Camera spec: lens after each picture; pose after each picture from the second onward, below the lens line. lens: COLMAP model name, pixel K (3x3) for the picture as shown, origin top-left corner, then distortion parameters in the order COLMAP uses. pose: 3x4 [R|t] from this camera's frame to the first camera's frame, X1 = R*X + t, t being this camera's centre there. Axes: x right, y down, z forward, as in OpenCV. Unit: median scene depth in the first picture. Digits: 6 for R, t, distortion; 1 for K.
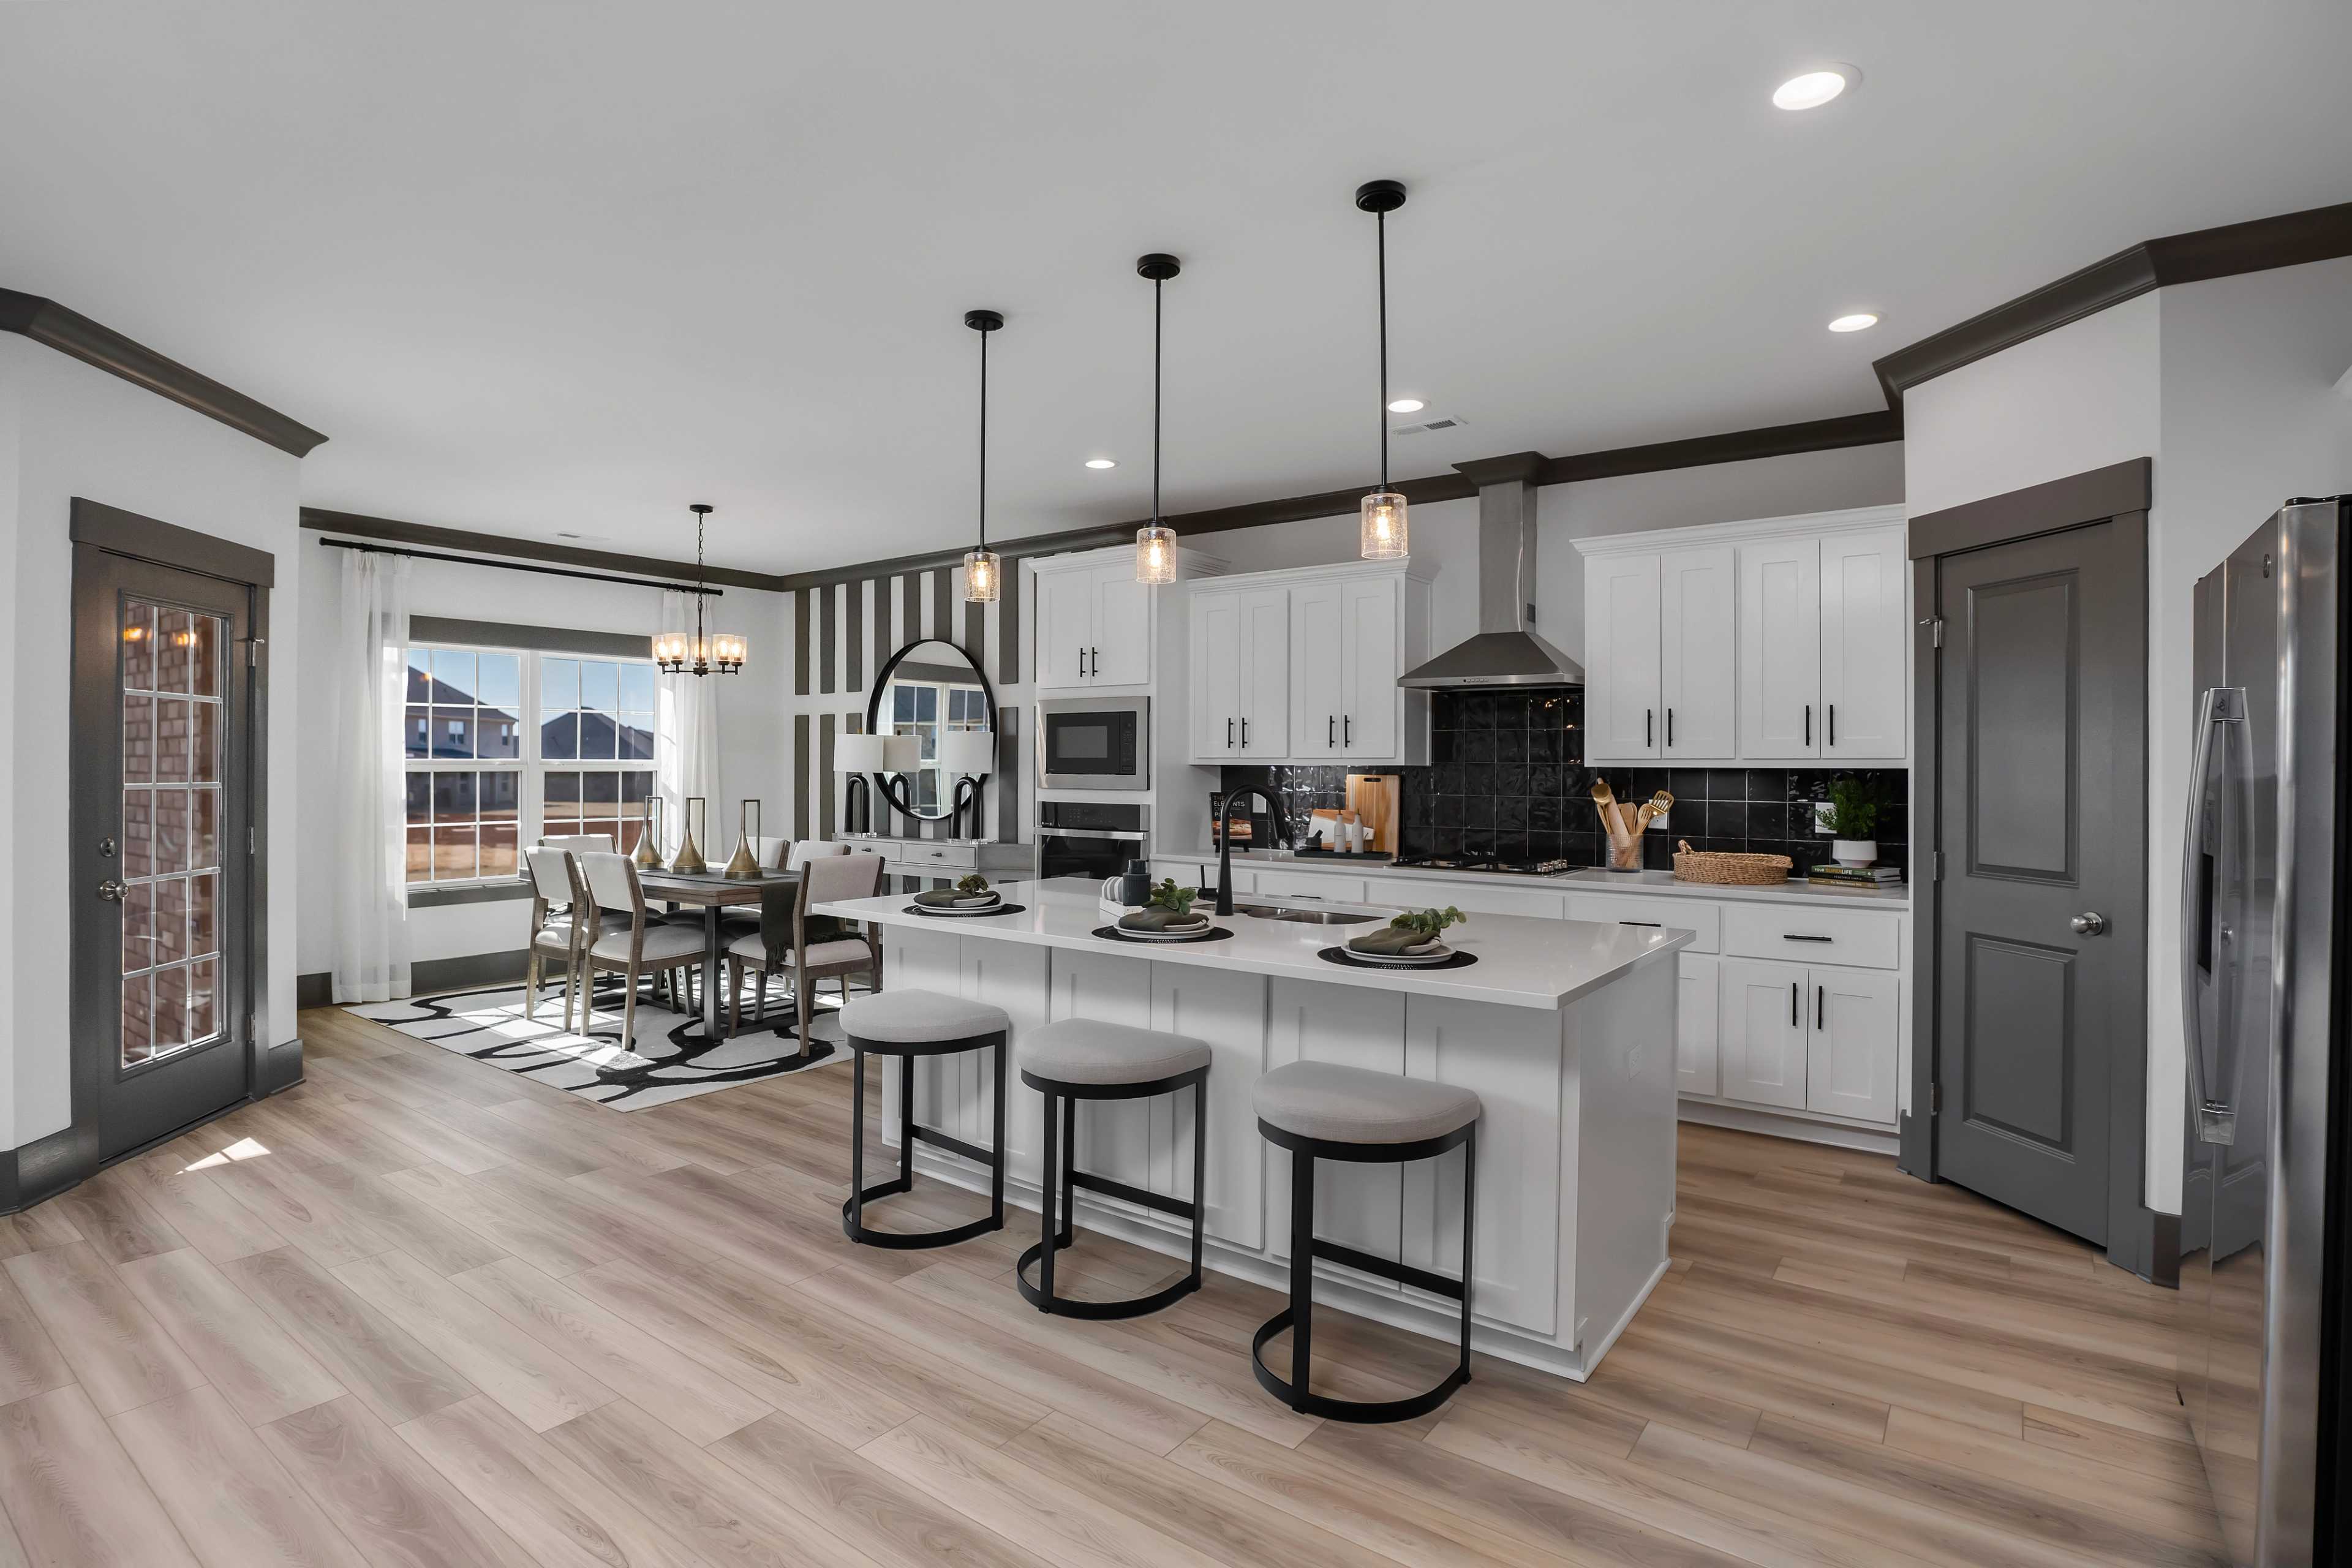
lens RADIAL K [[1173.7, 0, 1158.2], [0, 1173.7, 755.9], [0, 0, 1]] dist [-0.029479, 0.001003]
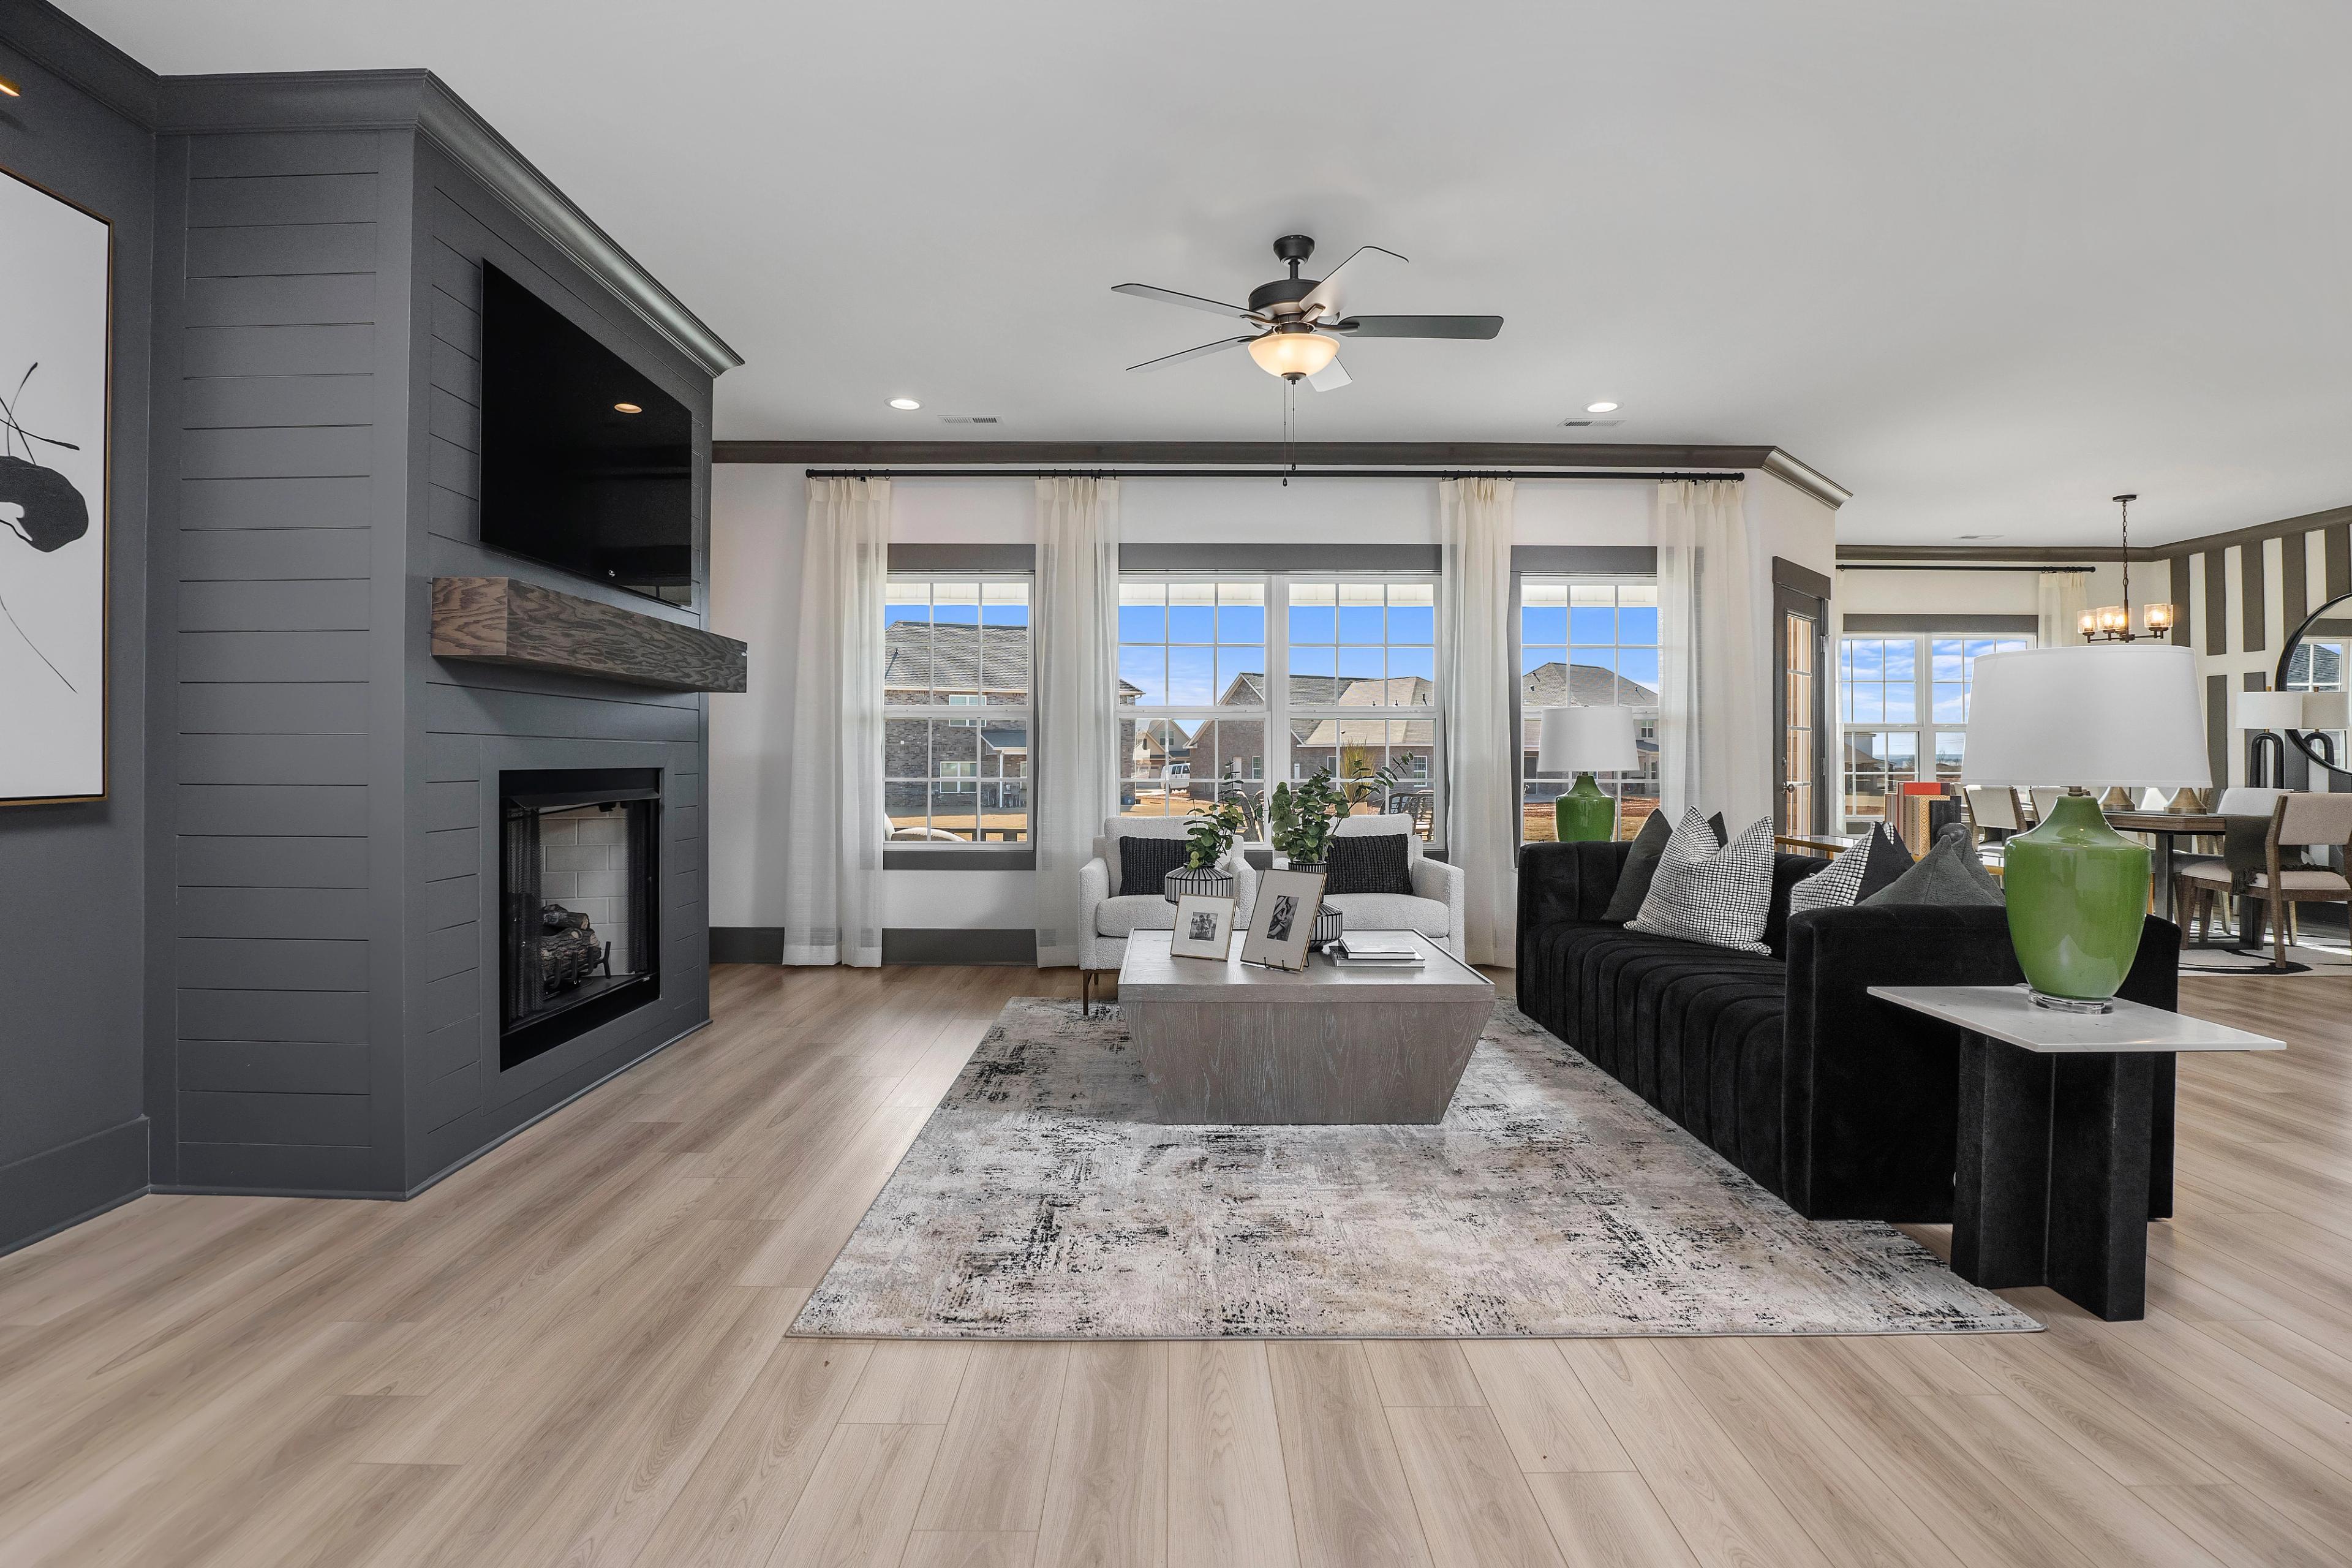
lens RADIAL K [[1140.8, 0, 1261.0], [0, 1140.8, 749.7], [0, 0, 1]] dist [0.006181, 0.000058]
pose [[0.650596, -0.006455, -0.759396, -0.094627], [0.007763, 0.999968, -0.001850, 0.037048], [0.759384, -0.004692, 0.650626, -0.430213]]
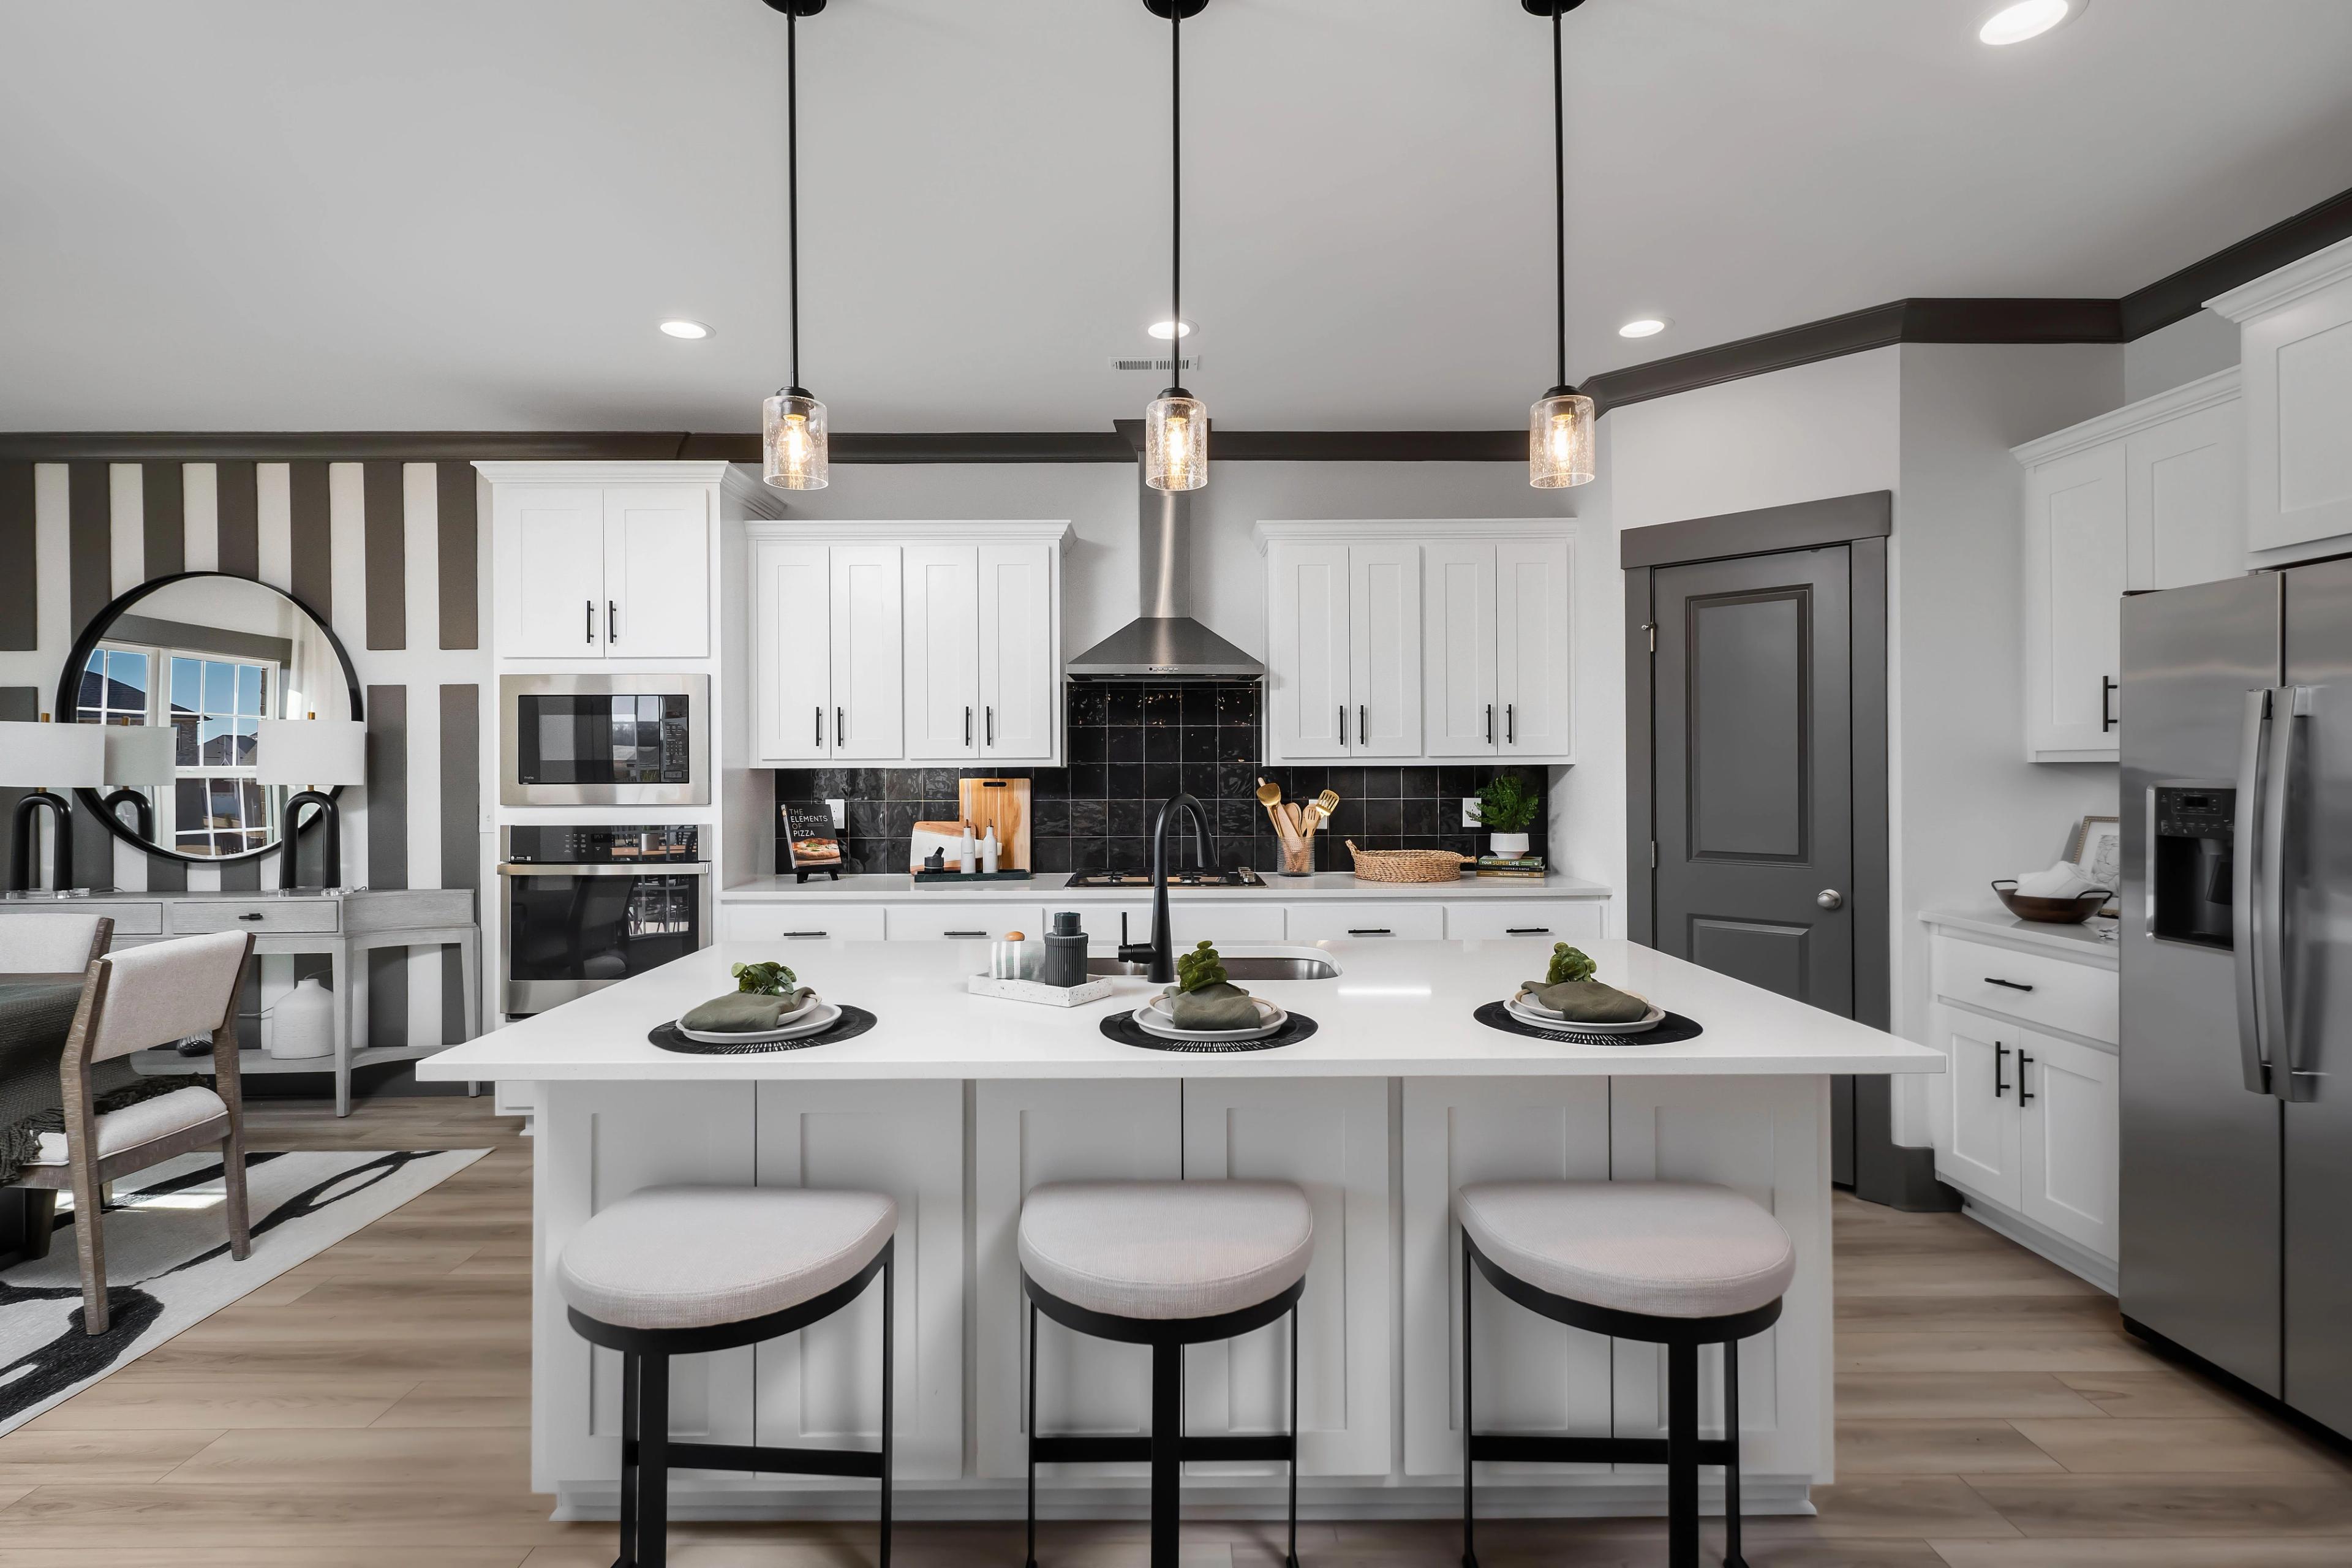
lens RADIAL K [[1140.8, 0, 1169.7], [0, 1140.8, 762.2], [0, 0, 1]] dist [0.006181, 0.000058]
pose [[0.795941, -0.007330, 0.605330, -0.213129], [0.004252, 0.999970, 0.006518, -0.000001], [-0.605359, -0.002614, 0.795948, 0.276998]]
